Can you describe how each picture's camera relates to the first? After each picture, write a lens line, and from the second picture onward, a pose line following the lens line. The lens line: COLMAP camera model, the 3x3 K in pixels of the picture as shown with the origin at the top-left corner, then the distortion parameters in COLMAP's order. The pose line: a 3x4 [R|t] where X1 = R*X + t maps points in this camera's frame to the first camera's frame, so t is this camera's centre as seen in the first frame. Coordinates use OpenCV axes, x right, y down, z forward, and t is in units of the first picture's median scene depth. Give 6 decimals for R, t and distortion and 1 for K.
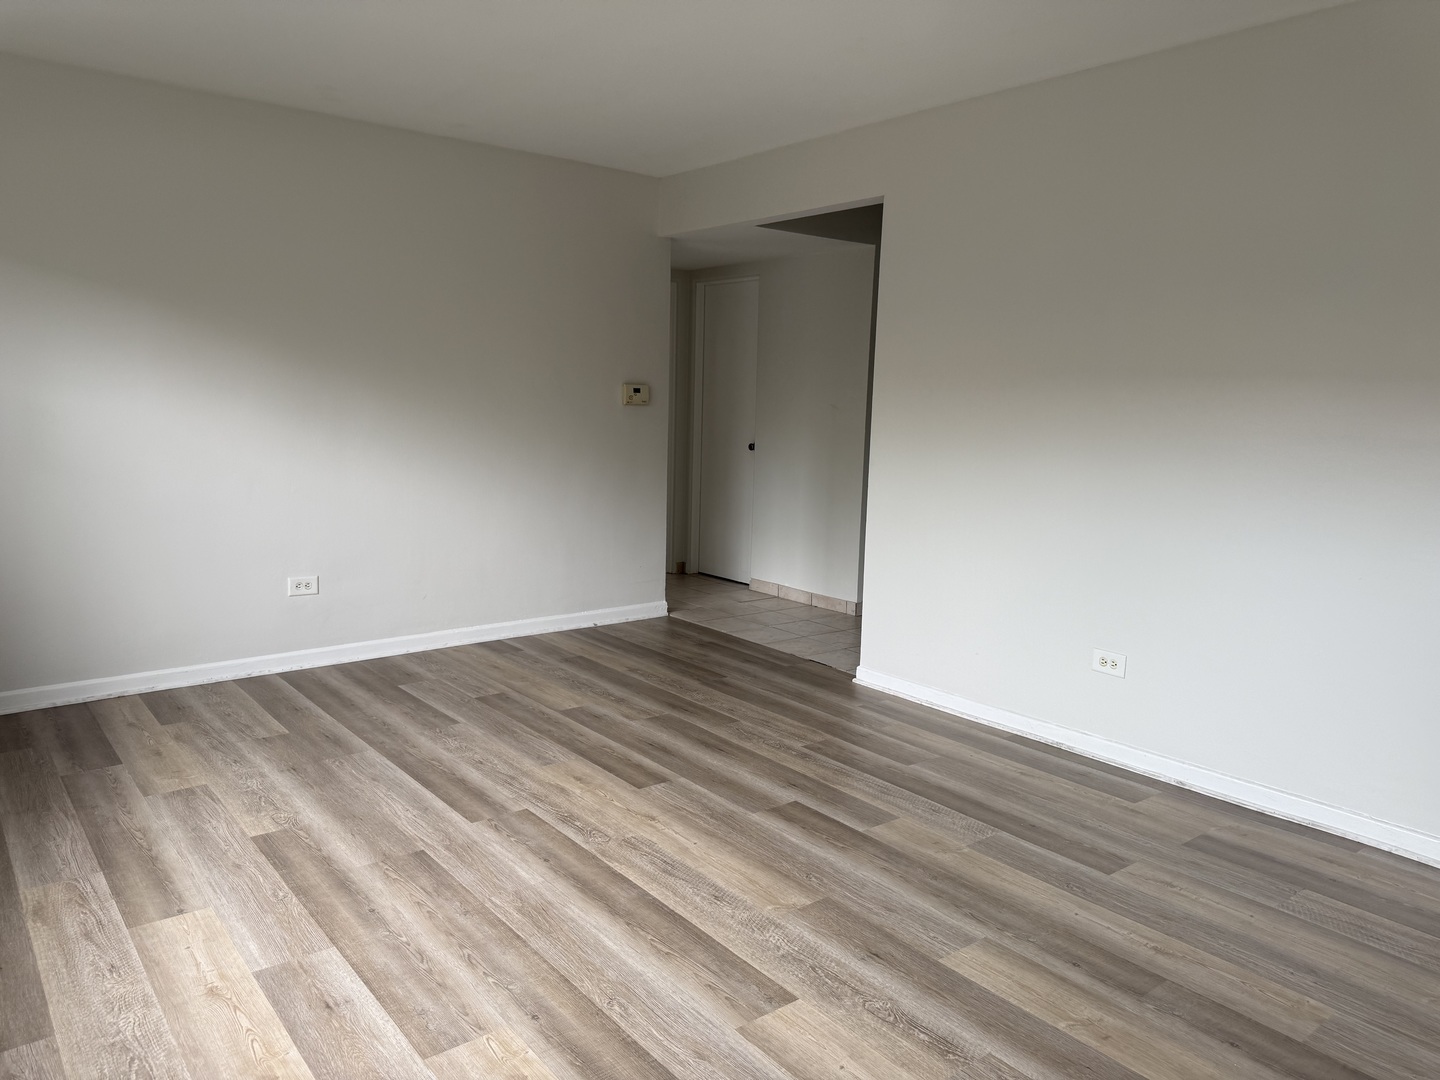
lens RADIAL K [[999.0, 0, 719.9], [0, 999.0, 540.3], [0, 0, 1]] dist [0.057689, -0.066204]
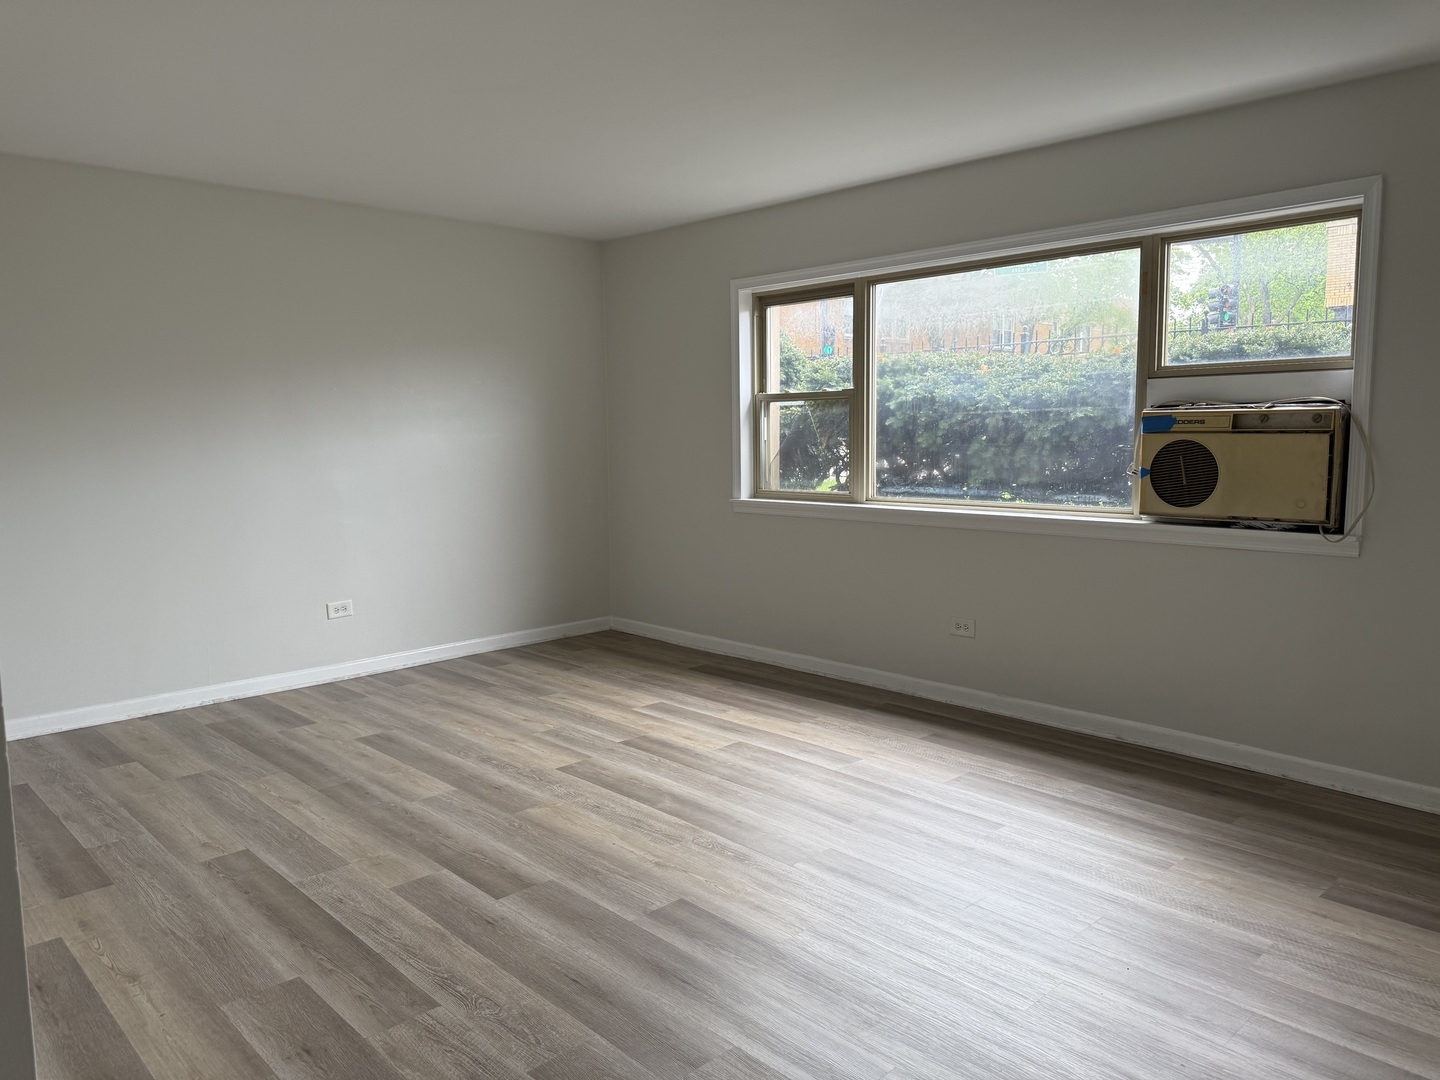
lens RADIAL K [[999.0, 0, 719.2], [0, 999.0, 547.2], [0, 0, 1]] dist [0.057689, -0.066204]
pose [[-0.996434, -0.004834, -0.084241, -0.046570], [-0.026798, 0.964802, 0.261608, -0.307118], [0.080011, 0.262933, -0.961491, 2.042817]]
